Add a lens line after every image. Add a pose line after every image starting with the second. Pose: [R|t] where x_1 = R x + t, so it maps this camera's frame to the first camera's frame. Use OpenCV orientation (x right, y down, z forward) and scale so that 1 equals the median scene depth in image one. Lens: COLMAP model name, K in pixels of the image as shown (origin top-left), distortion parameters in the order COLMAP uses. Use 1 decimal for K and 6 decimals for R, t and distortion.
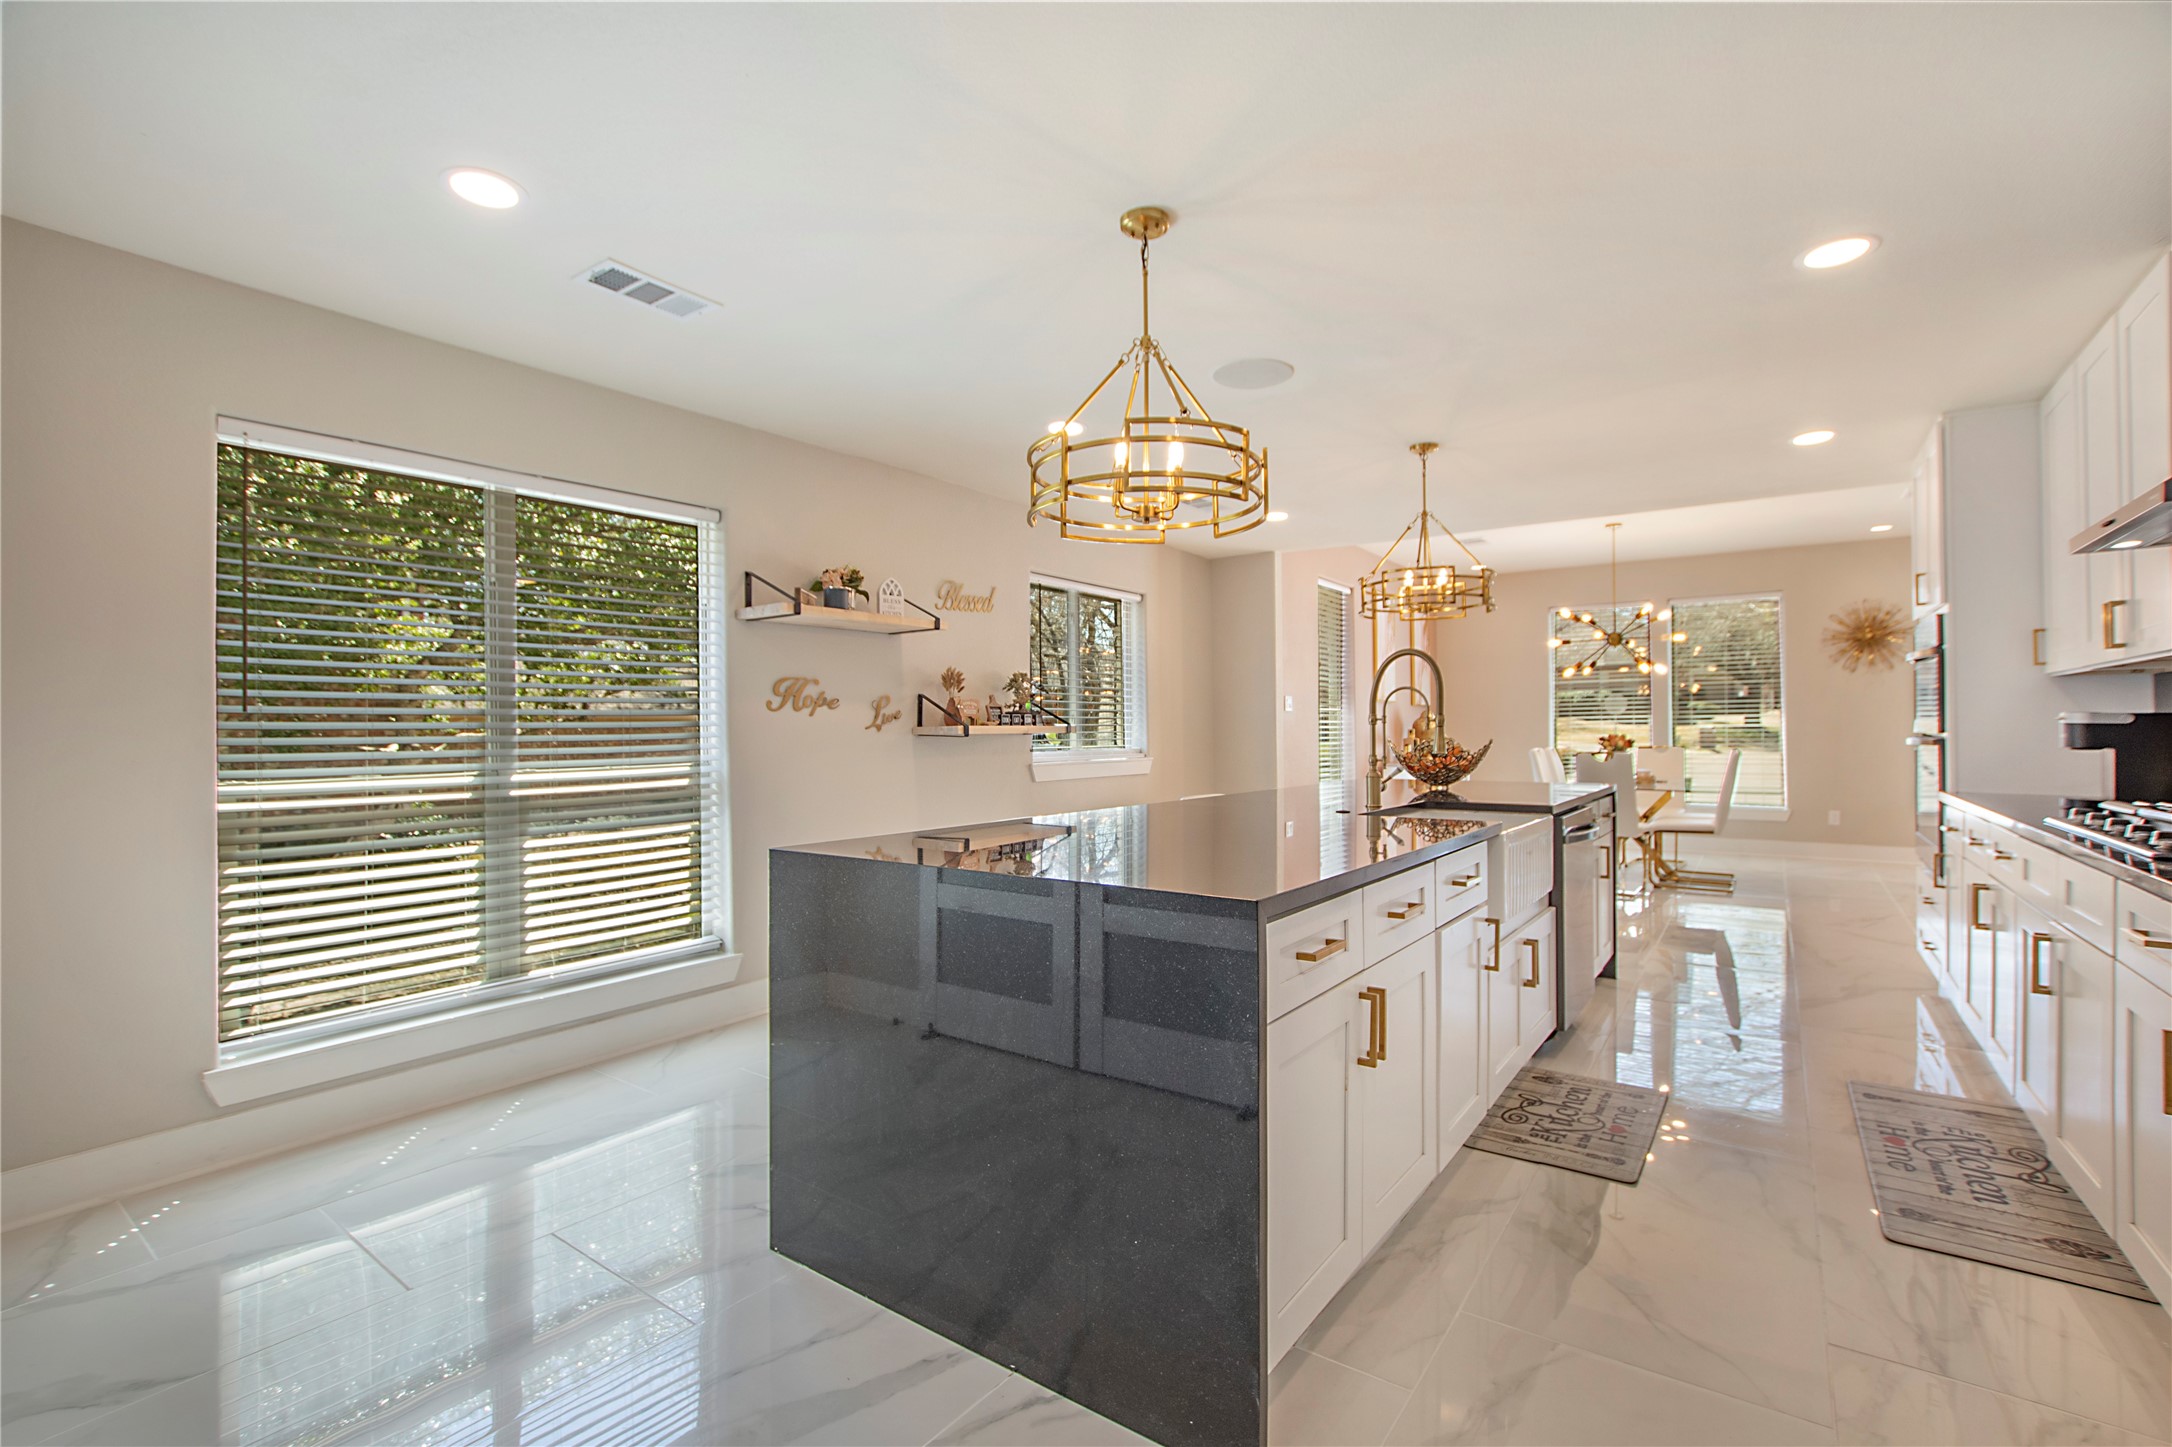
lens RADIAL K [[972.9, 0, 1076.6], [0, 972.9, 724.8], [0, 0, 1]] dist [-0.038536, 0.013310]
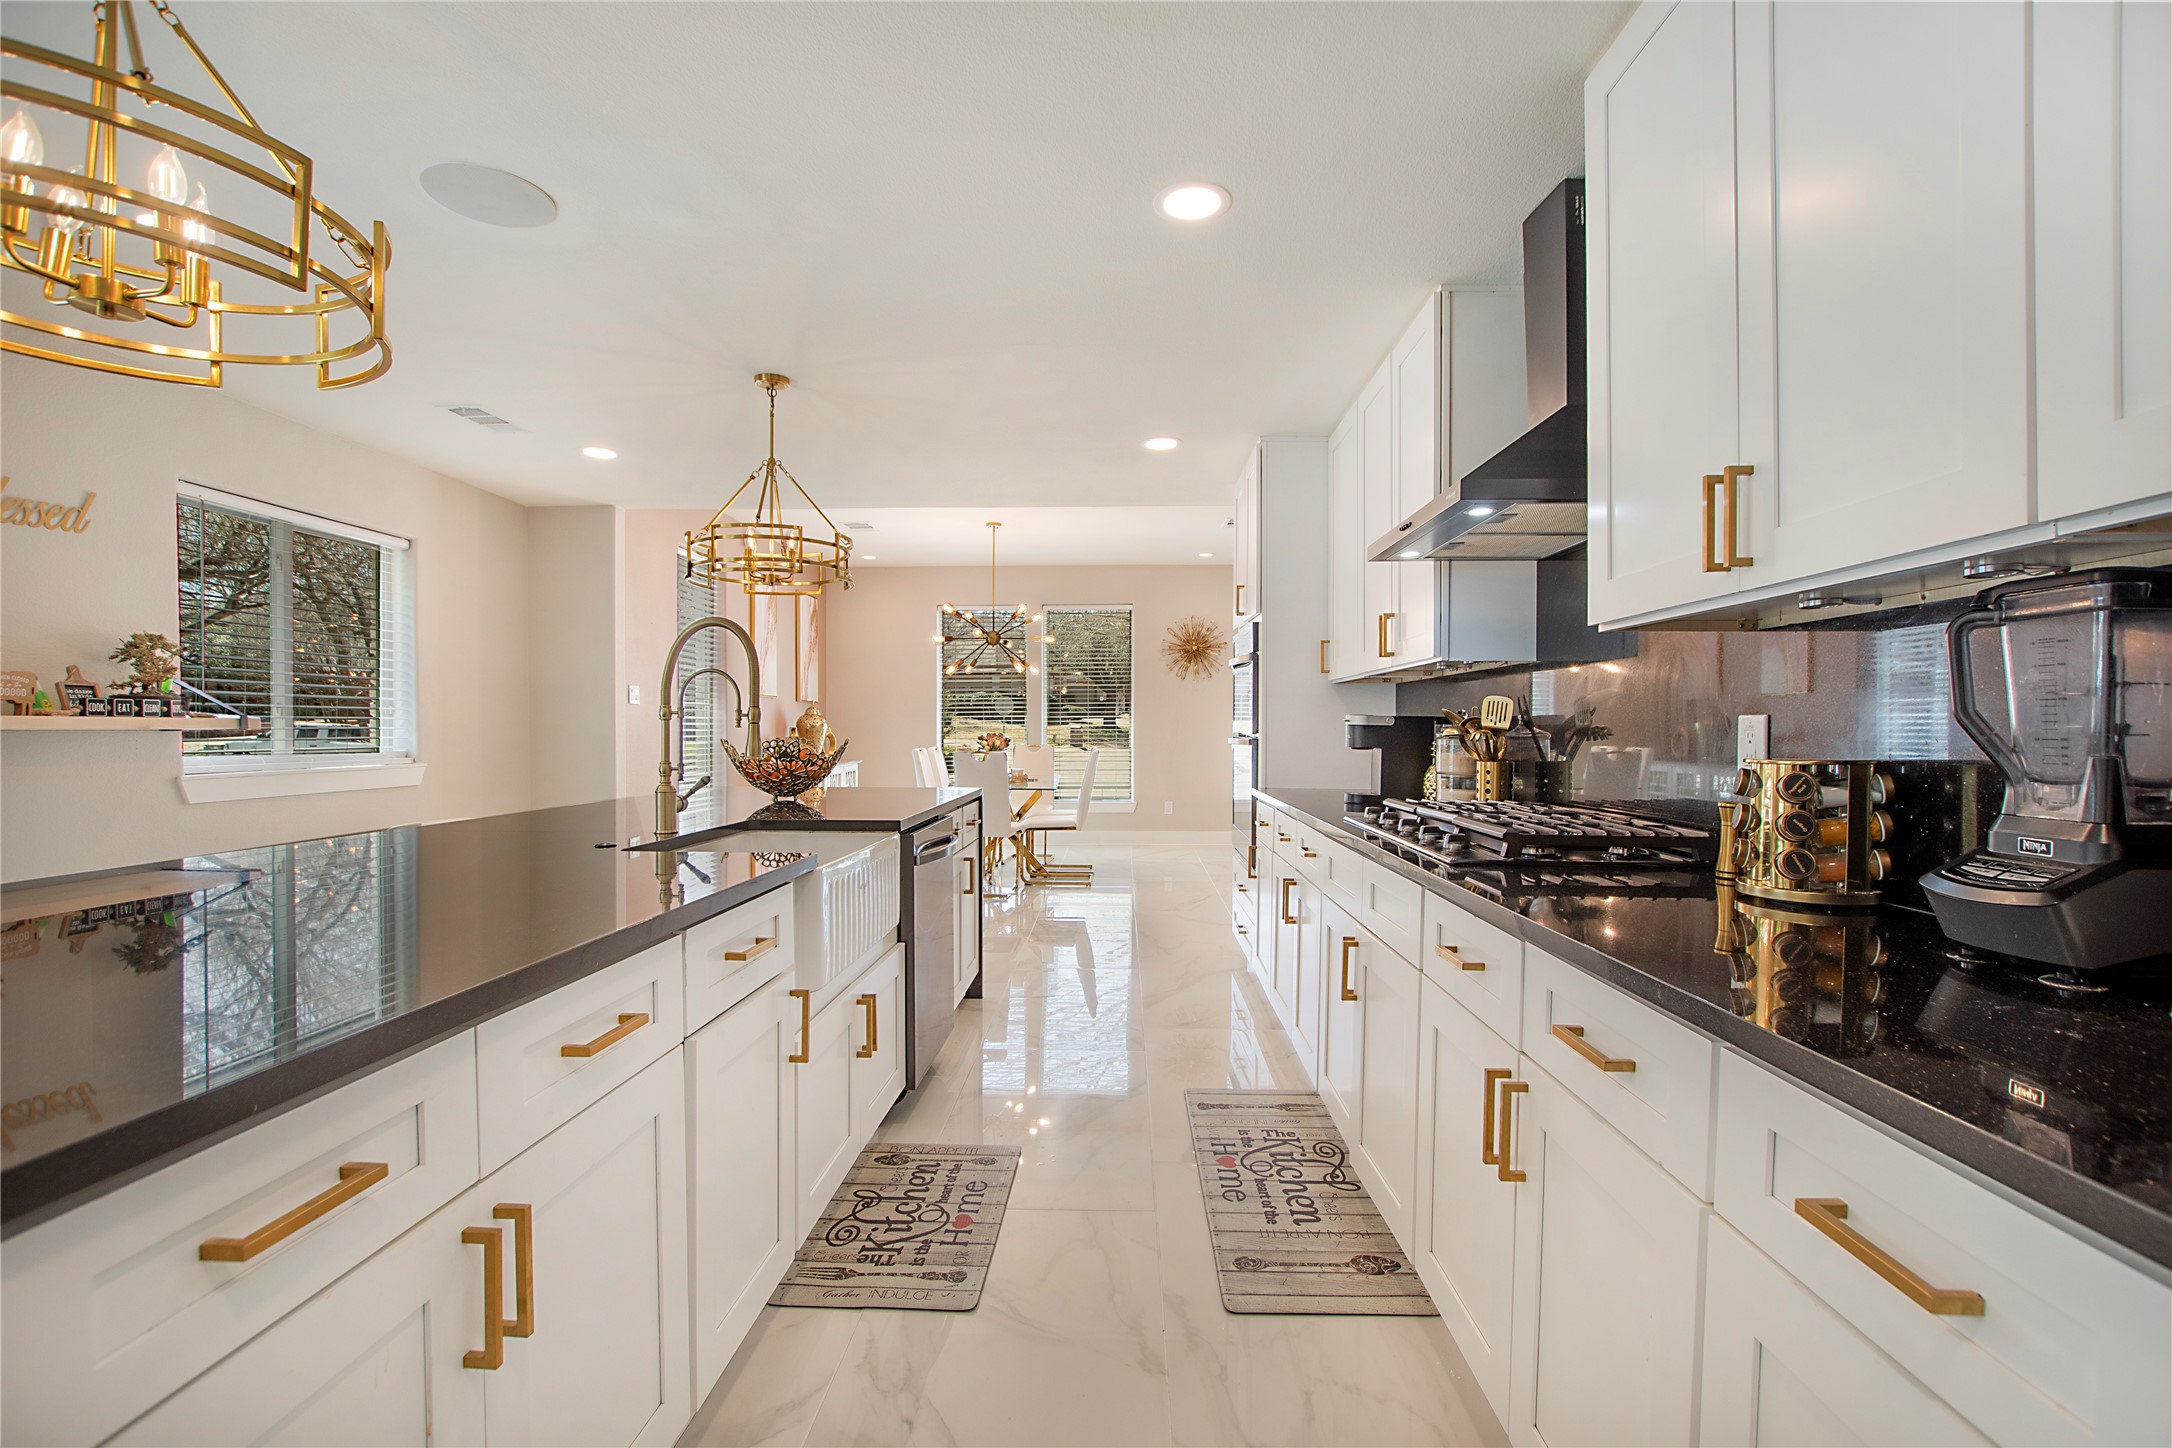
lens RADIAL K [[977.5, 0, 1086.3], [0, 977.5, 751.4], [0, 0, 1]] dist [-0.037772, 0.000093]
pose [[0.830759, -0.006747, 0.556591, 0.149896], [-0.009922, 0.999588, 0.026927, 0.000504], [-0.556543, -0.027893, 0.830350, 0.205330]]
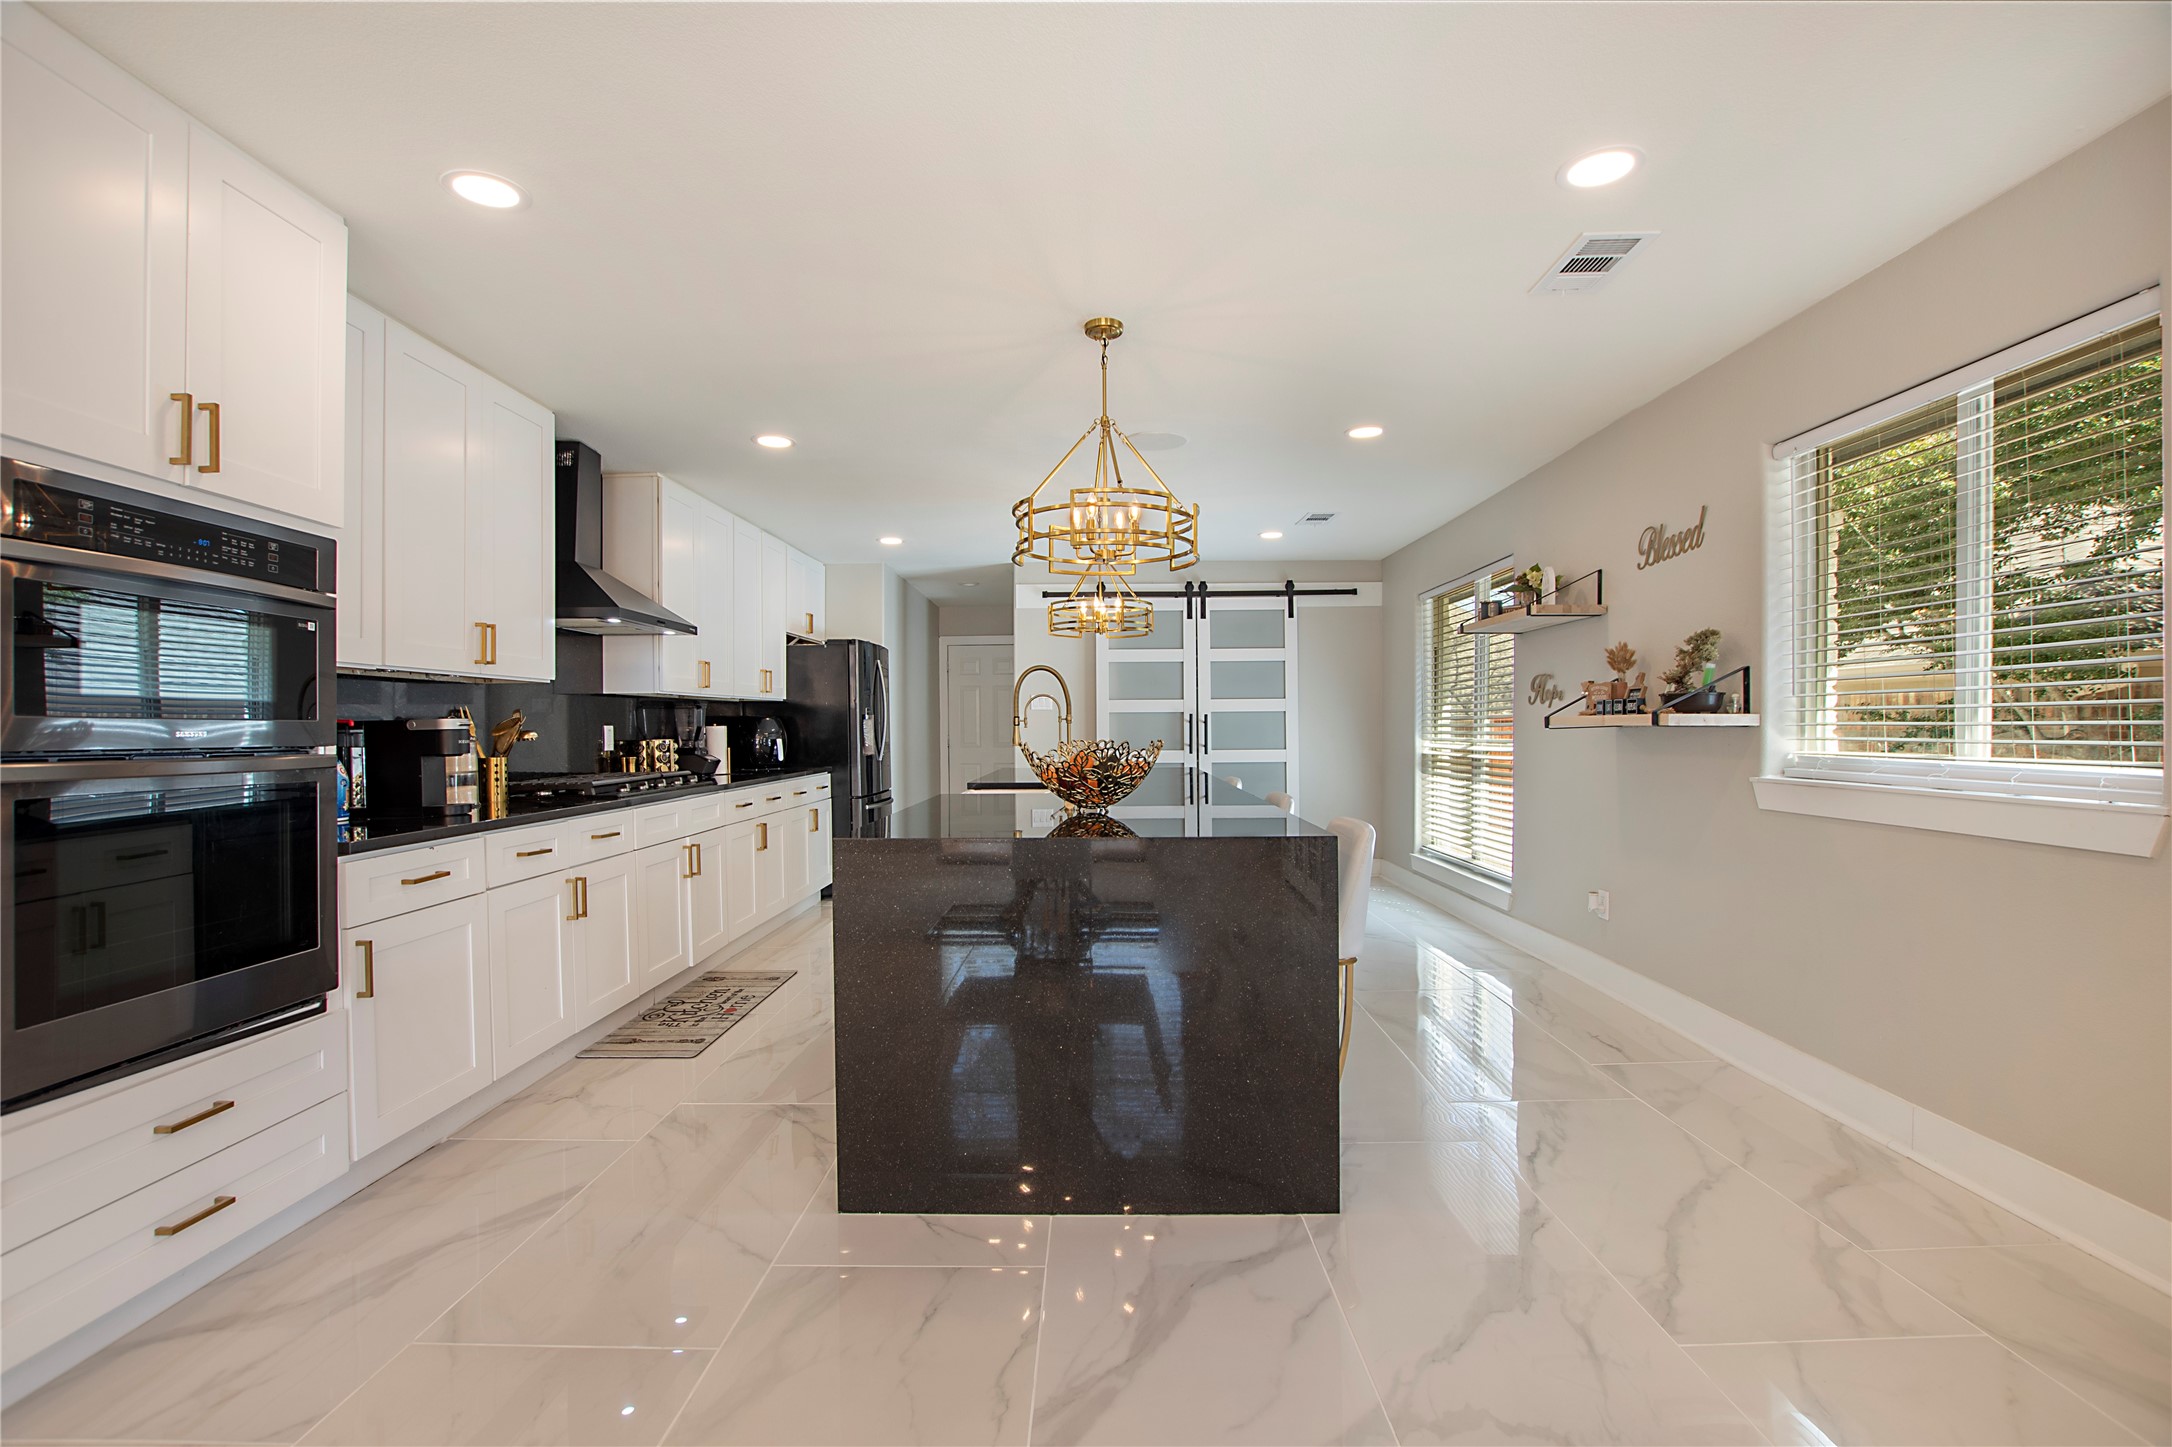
lens RADIAL K [[972.9, 0, 1076.6], [0, 972.9, 724.8], [0, 0, 1]] dist [-0.038536, 0.013310]
pose [[-0.817287, 0.002497, -0.576226, 0.942523], [0.012343, 0.999837, -0.013174, 0.019274], [0.576099, -0.017879, -0.817184, 1.857258]]
